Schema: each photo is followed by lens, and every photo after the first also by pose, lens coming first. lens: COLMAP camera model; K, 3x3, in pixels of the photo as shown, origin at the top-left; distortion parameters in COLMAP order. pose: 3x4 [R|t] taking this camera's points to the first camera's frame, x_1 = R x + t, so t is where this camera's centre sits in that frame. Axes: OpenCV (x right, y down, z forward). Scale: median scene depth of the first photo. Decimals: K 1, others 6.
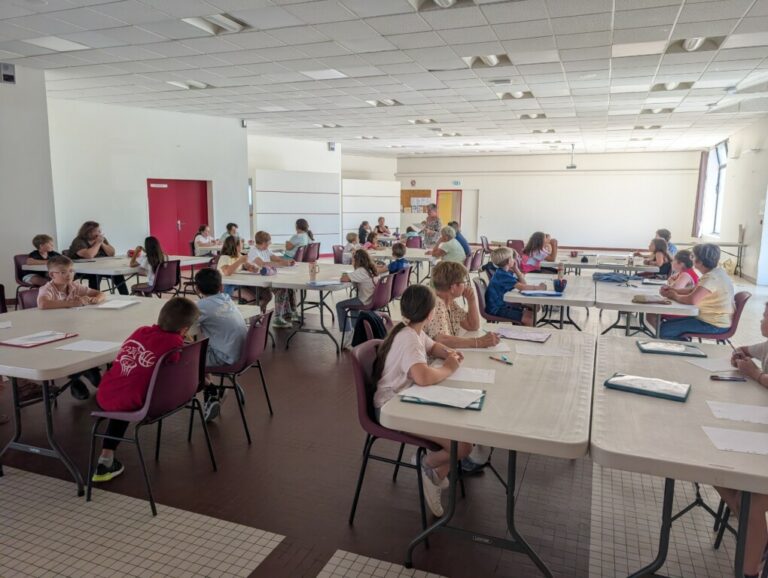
lens RADIAL K [[547.5, 0, 387.9], [0, 547.5, 296.1], [0, 0, 1]] dist [0.003077, -0.005103]
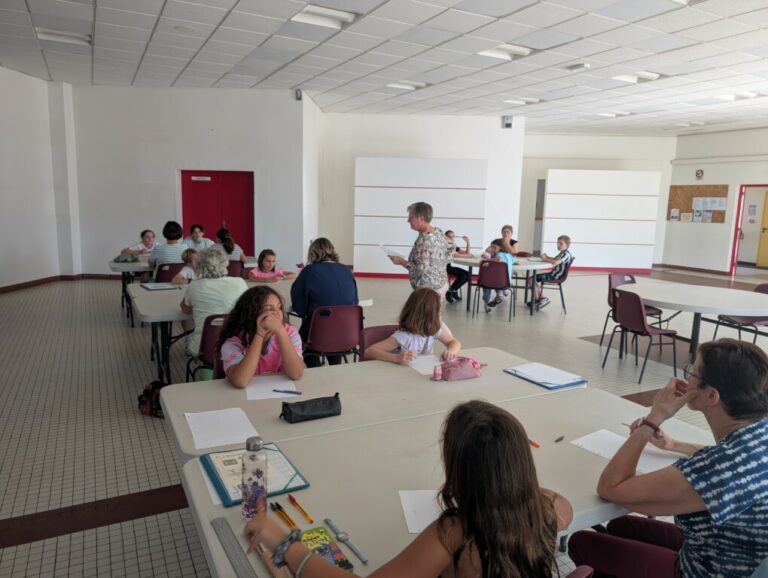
lens RADIAL K [[547.5, 0, 384.1], [0, 547.5, 288.6], [0, 0, 1]] dist [0.003077, -0.005103]
pose [[0.747014, 0.116305, -0.654555, 0.369619], [-0.126529, 0.991454, 0.031765, -0.095863], [0.652656, 0.059091, 0.755347, 0.556763]]
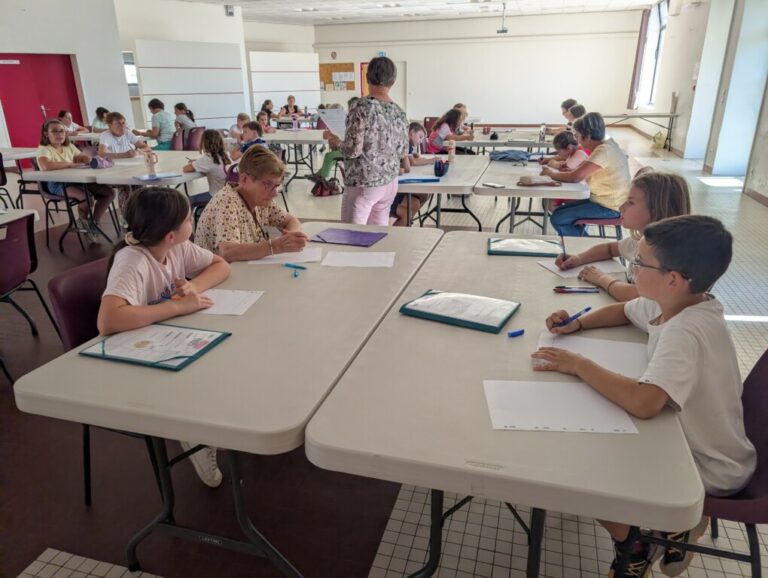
lens RADIAL K [[547.5, 0, 379.9], [0, 547.5, 301.1], [0, 0, 1]] dist [0.003077, -0.005103]
pose [[0.996106, -0.053749, 0.069878, 0.068189], [0.037872, 0.976670, 0.211379, -0.000447], [-0.079609, -0.207910, 0.974903, 0.066370]]
